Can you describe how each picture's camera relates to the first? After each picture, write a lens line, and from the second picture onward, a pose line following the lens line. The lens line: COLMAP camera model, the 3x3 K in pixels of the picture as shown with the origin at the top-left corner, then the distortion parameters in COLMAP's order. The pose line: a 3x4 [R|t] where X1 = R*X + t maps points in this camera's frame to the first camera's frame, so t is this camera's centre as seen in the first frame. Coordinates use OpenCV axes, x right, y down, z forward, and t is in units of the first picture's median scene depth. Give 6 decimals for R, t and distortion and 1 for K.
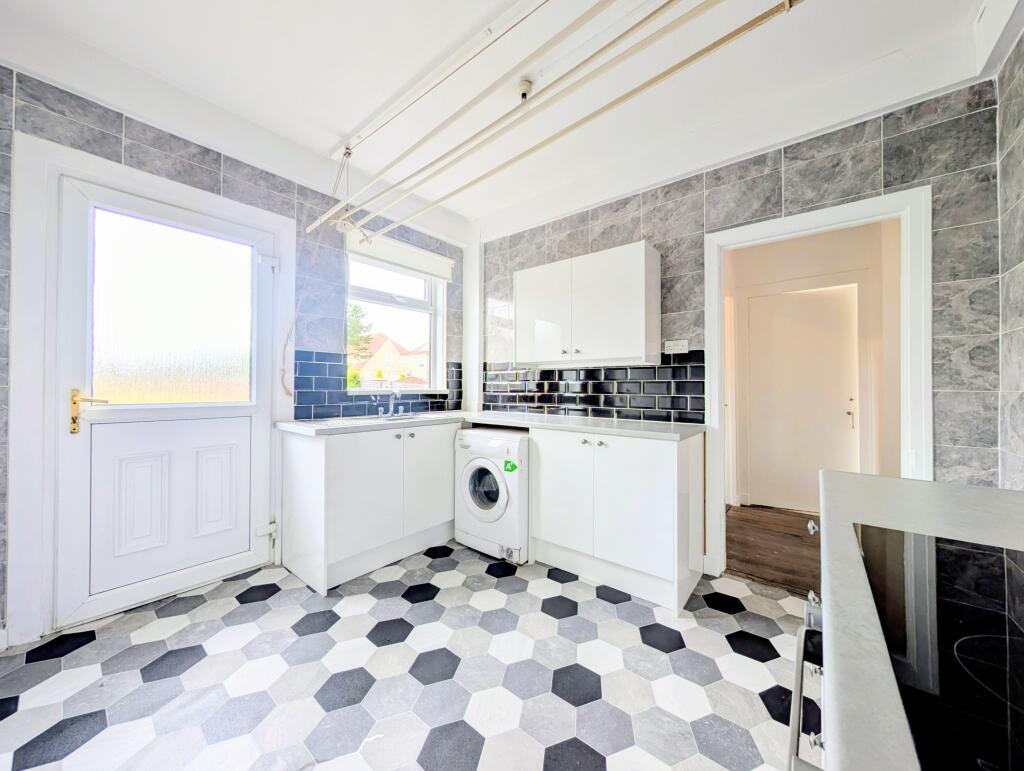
lens RADIAL K [[380.2, 0, 509.2], [0, 380.2, 383.7], [0, 0, 1]] dist [-0.000297, -0.000188]
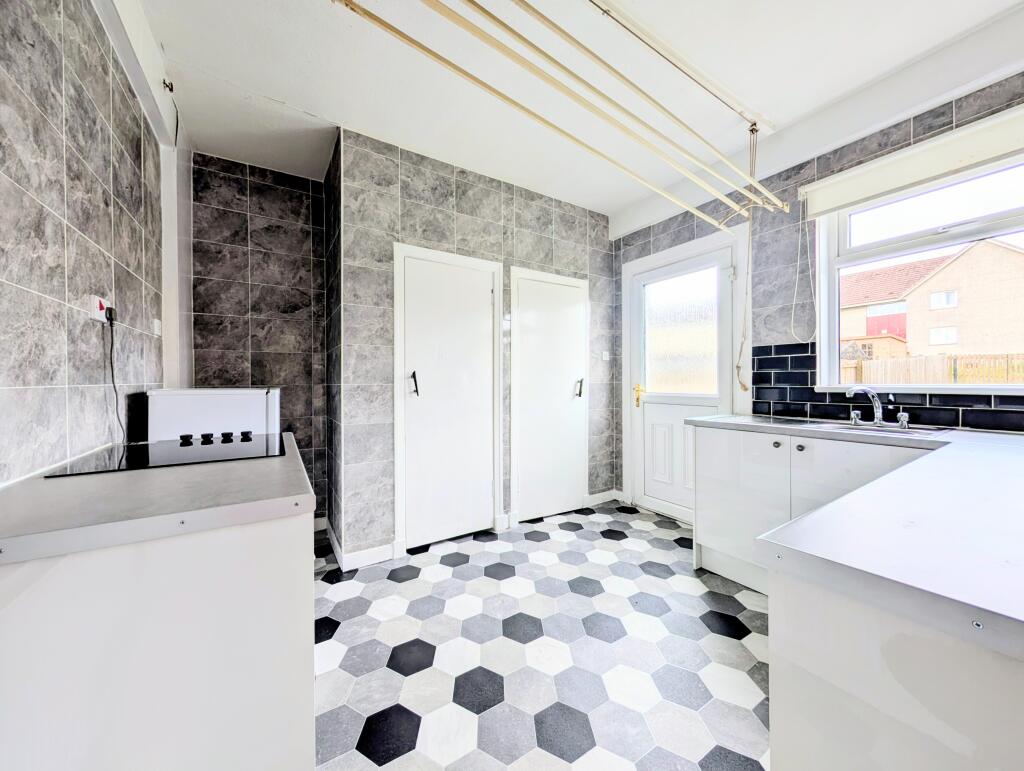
lens RADIAL K [[380.2, 0, 509.2], [0, 380.2, 383.7], [0, 0, 1]] dist [-0.000297, -0.000188]
pose [[-0.330857, 0.002179, -0.943678, 0.663876], [0.011709, 0.999930, -0.001796, 0.006550], [0.943608, -0.011643, -0.330859, 0.757032]]
